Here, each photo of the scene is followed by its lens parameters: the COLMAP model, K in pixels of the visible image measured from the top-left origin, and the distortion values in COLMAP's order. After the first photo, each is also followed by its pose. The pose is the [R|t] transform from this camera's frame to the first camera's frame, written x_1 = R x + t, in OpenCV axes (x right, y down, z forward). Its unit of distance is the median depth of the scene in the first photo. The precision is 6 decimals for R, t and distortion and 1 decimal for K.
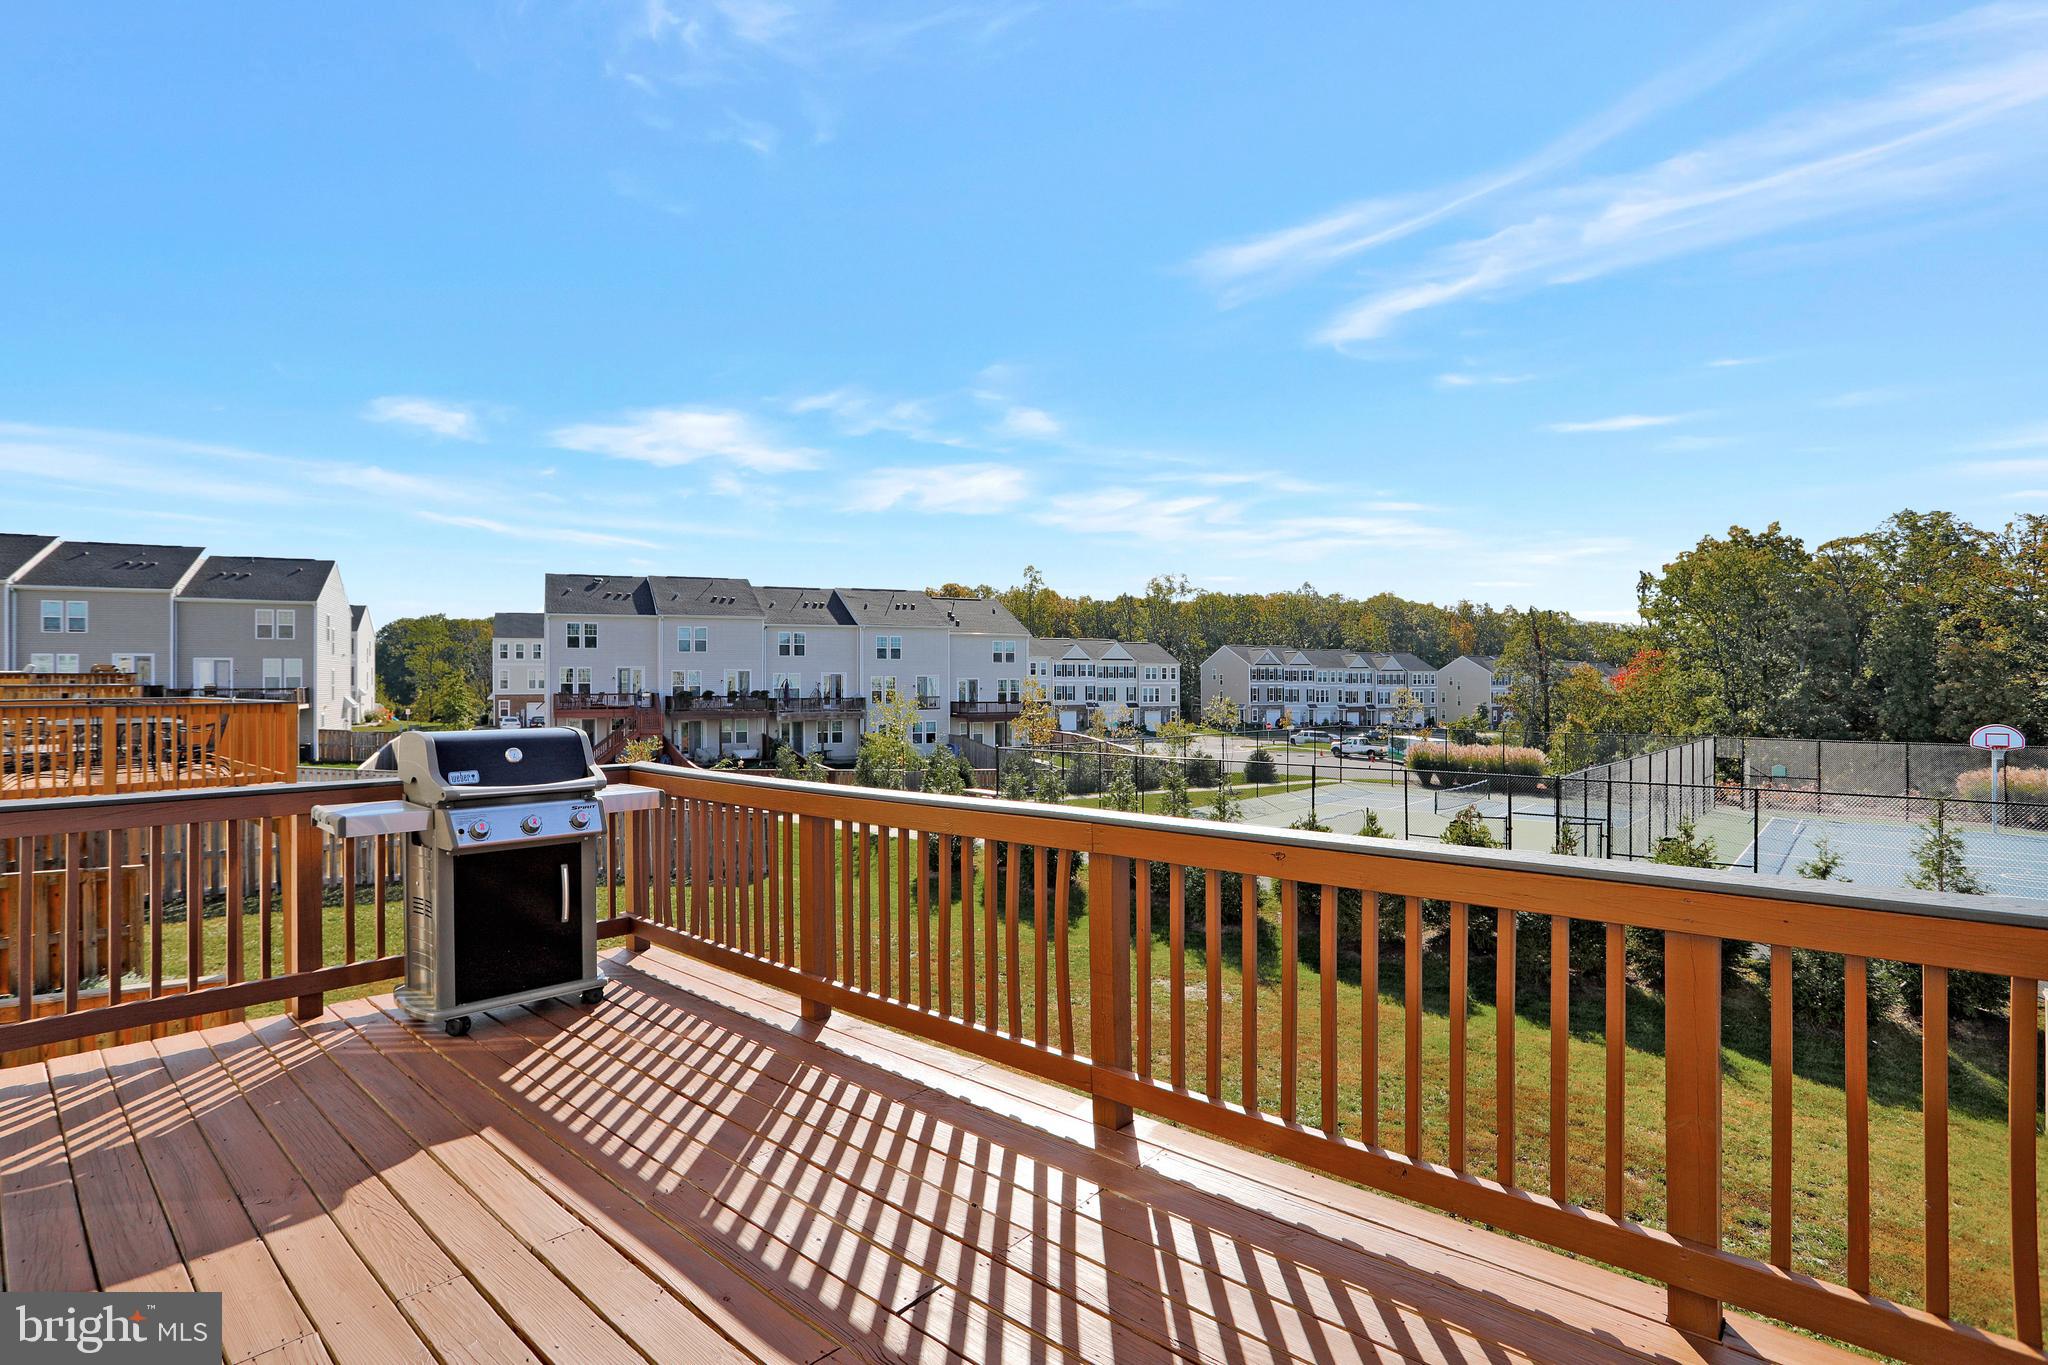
lens RADIAL K [[1047.1, 0, 1024.0], [0, 1047.1, 682.5], [0, 0, 1]] dist [-0.021951, 0.000232]
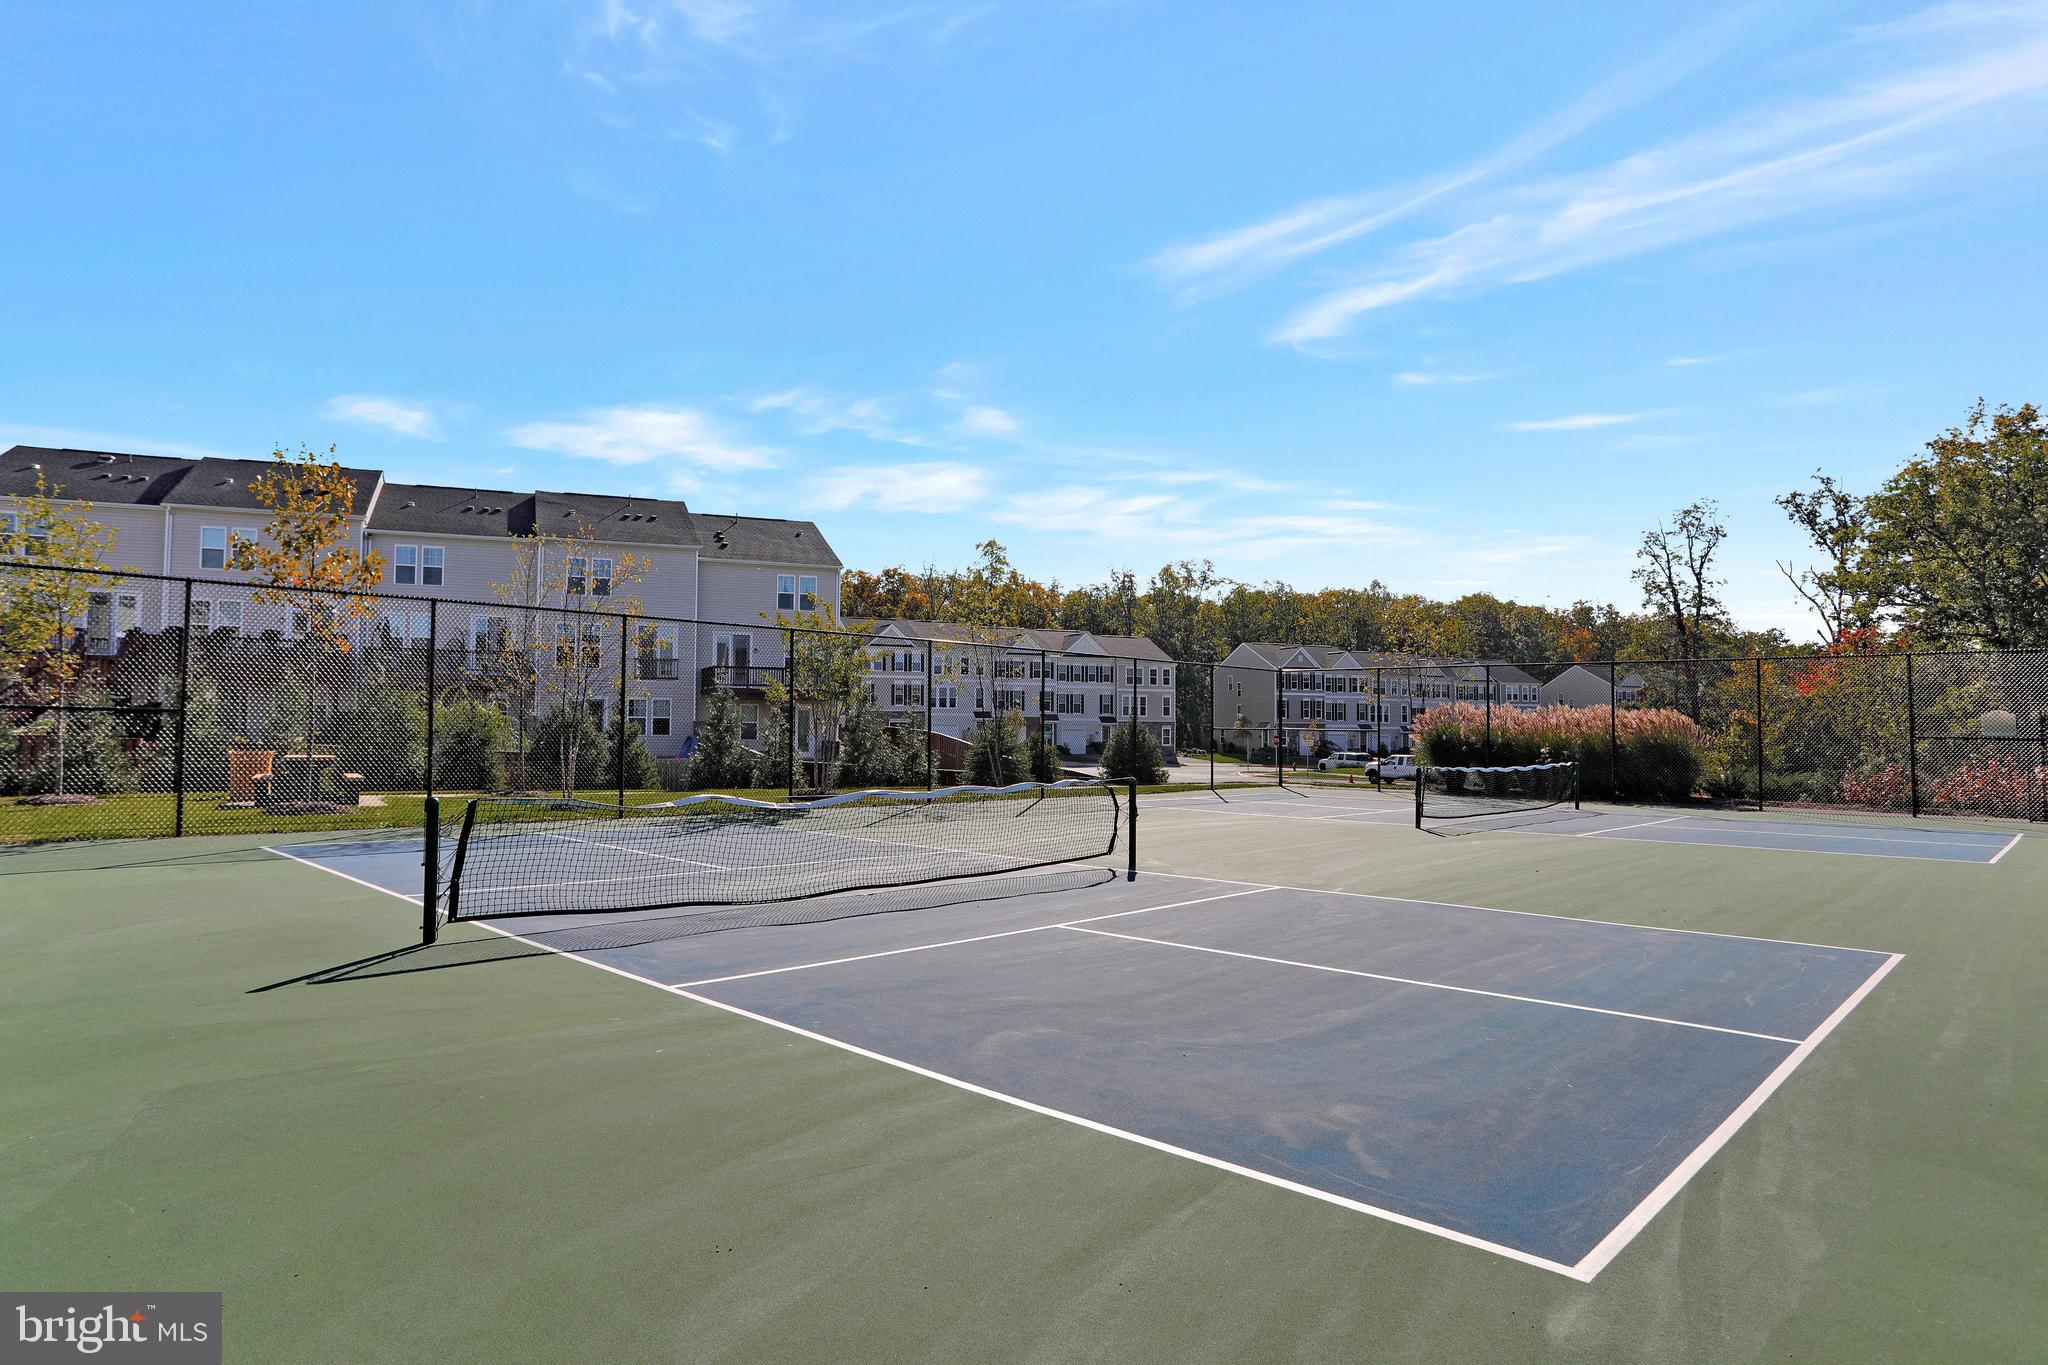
lens RADIAL K [[1181.7, 0, 1024.0], [0, 1181.7, 682.5], [0, 0, 1]] dist [-0.023277, -0.000062]
pose [[0.998664, 0.007080, -0.051182, 0.082139], [-0.009150, 0.999145, -0.040323, 0.027759], [0.050853, 0.040738, 0.997875, 0.169400]]
